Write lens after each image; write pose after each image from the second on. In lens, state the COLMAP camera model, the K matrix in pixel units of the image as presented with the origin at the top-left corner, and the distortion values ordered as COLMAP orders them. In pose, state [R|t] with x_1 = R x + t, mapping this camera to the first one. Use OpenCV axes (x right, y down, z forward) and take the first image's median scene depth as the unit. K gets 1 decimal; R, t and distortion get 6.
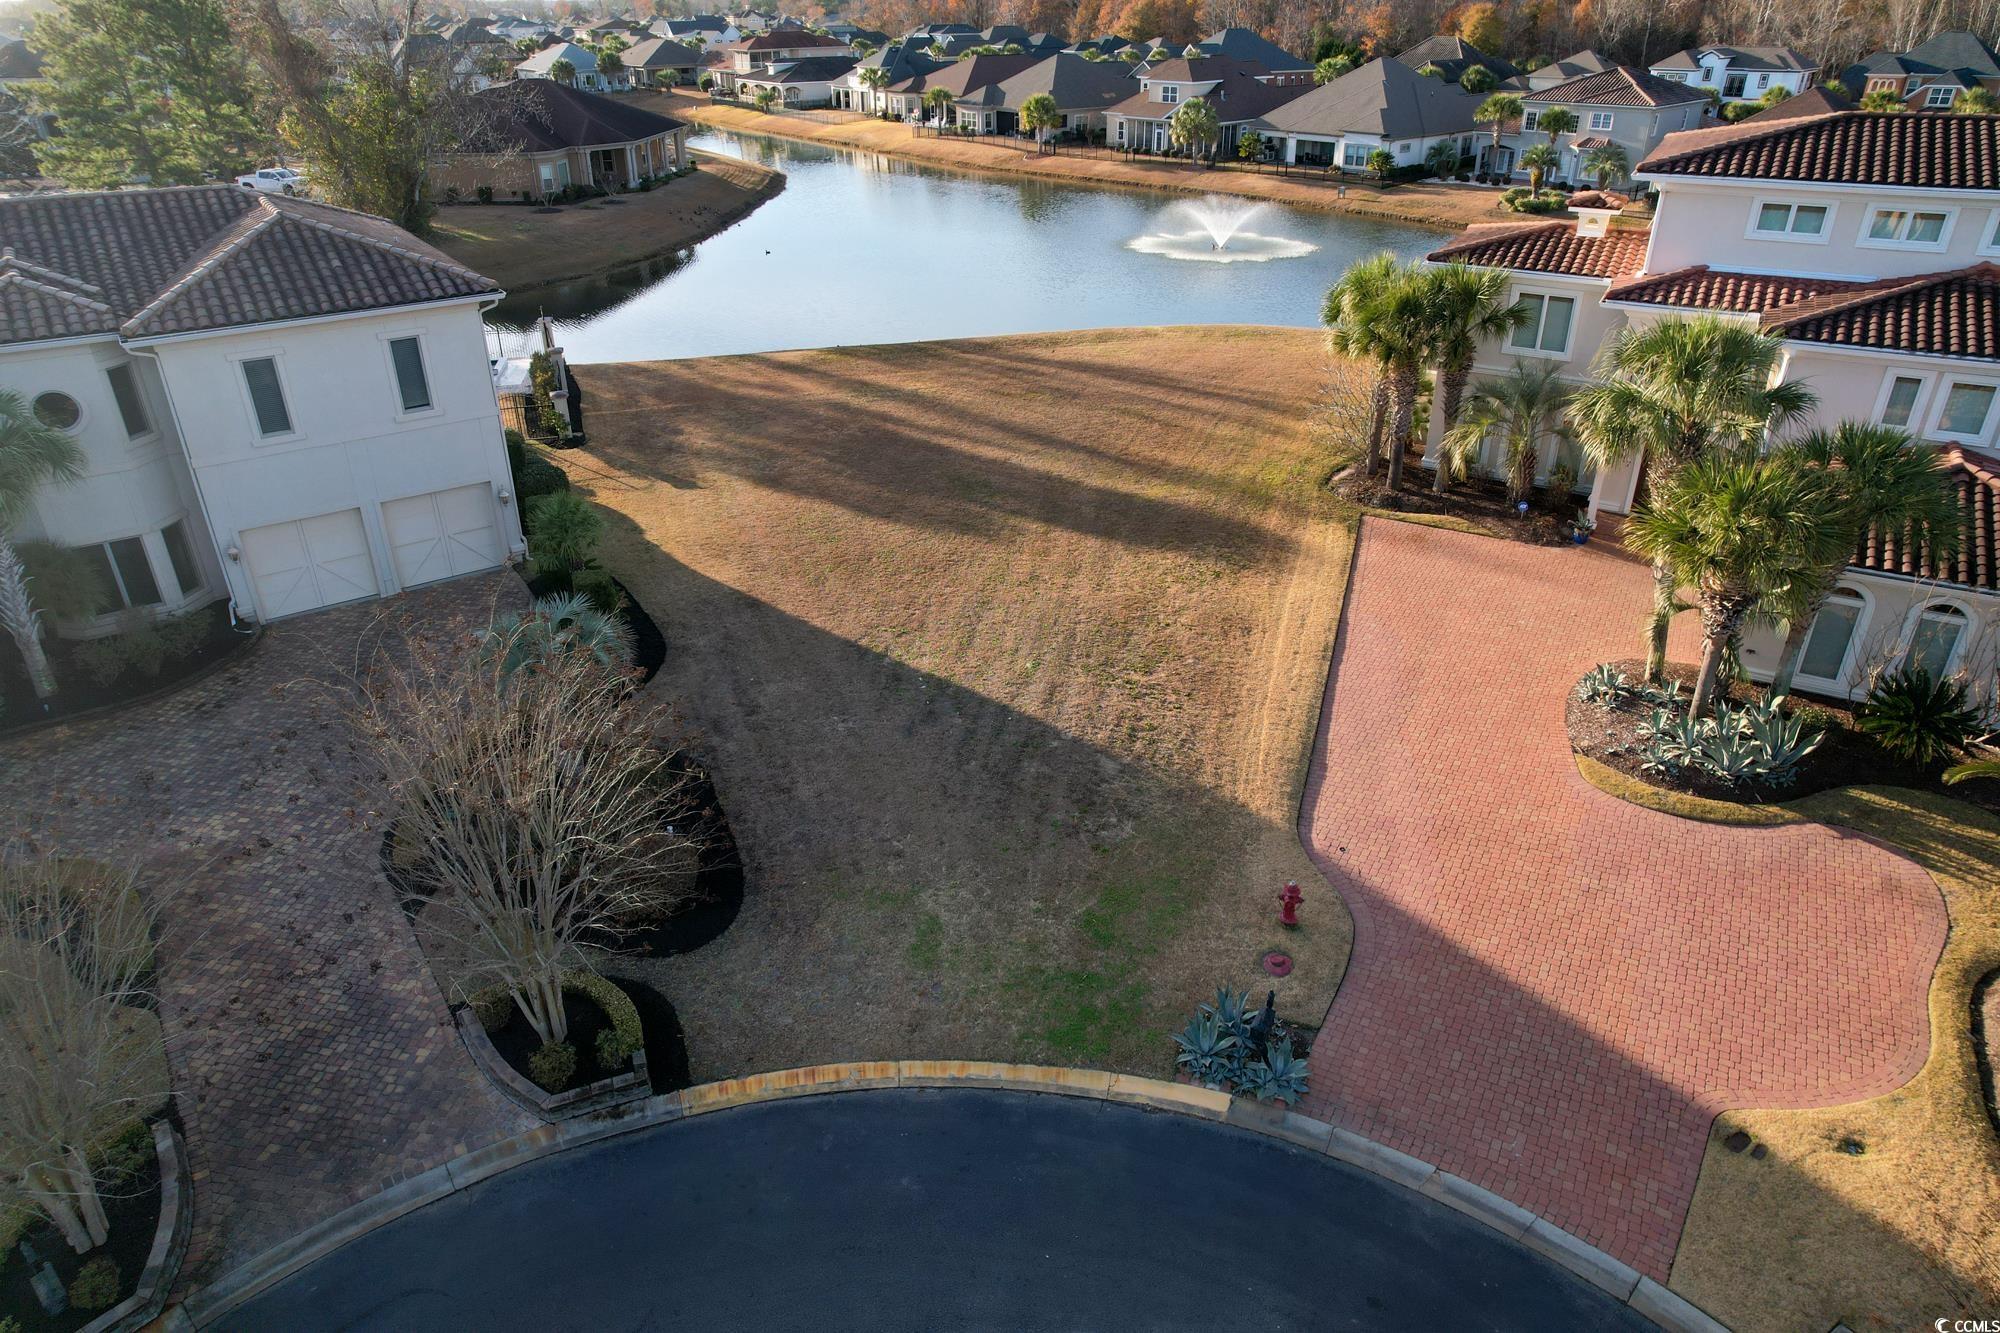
lens RADIAL K [[1283.9, 0, 1004.7], [0, 1283.9, 662.7], [0, 0, 1]] dist [-0.083870, 0.076323]
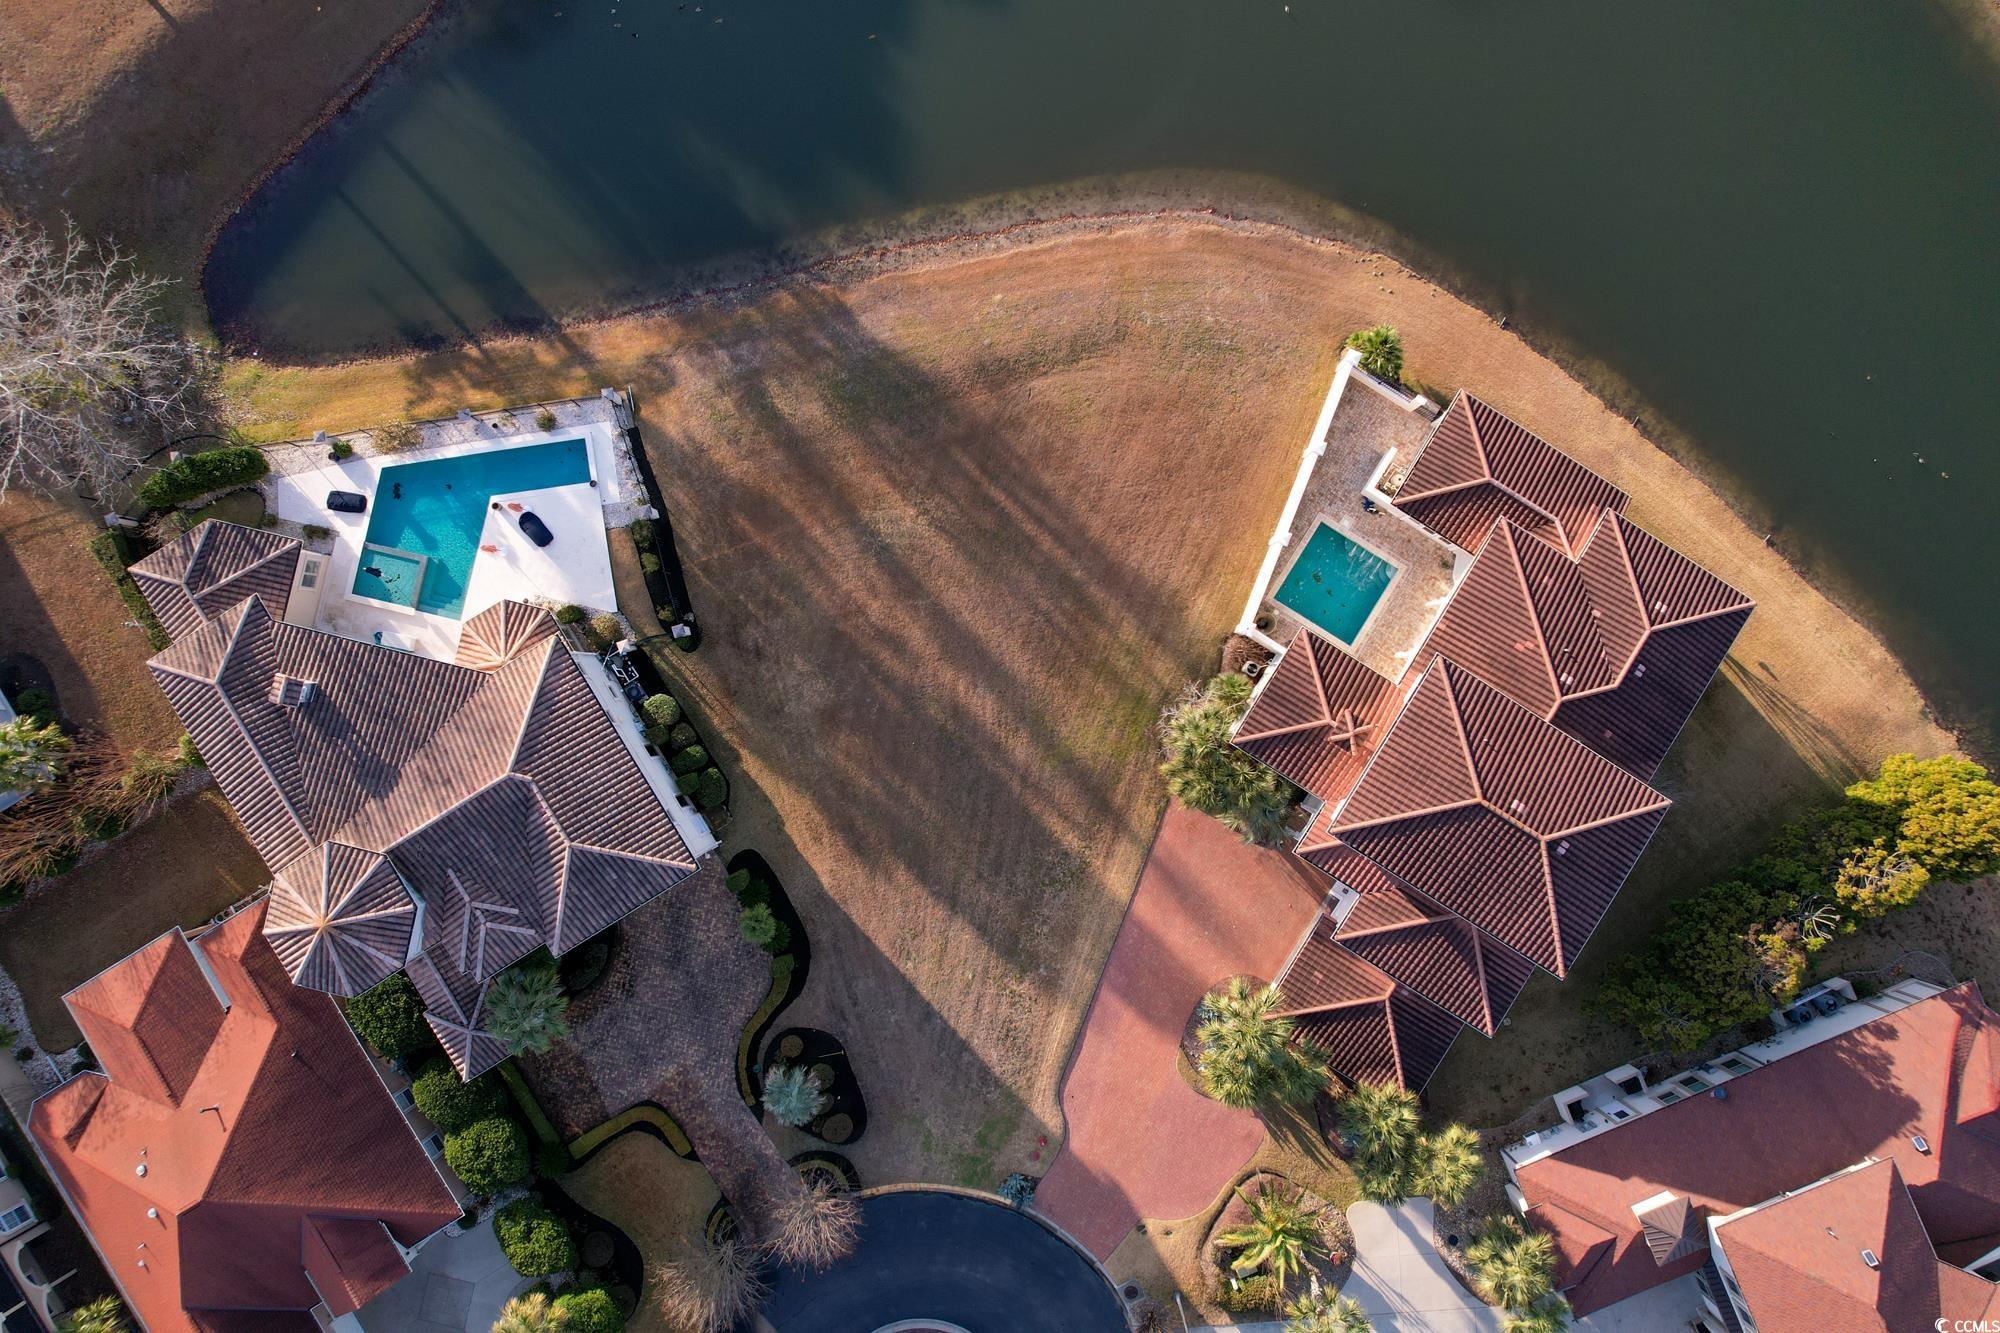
lens RADIAL K [[1283.9, 0, 996.2], [0, 1283.9, 669.0], [0, 0, 1]] dist [-0.083870, 0.076323]
pose [[0.998789, 0.049090, -0.003337, 0.045579], [-0.020473, 0.476299, 0.879045, -2.272536], [0.044742, -0.877912, 0.476727, 0.384543]]
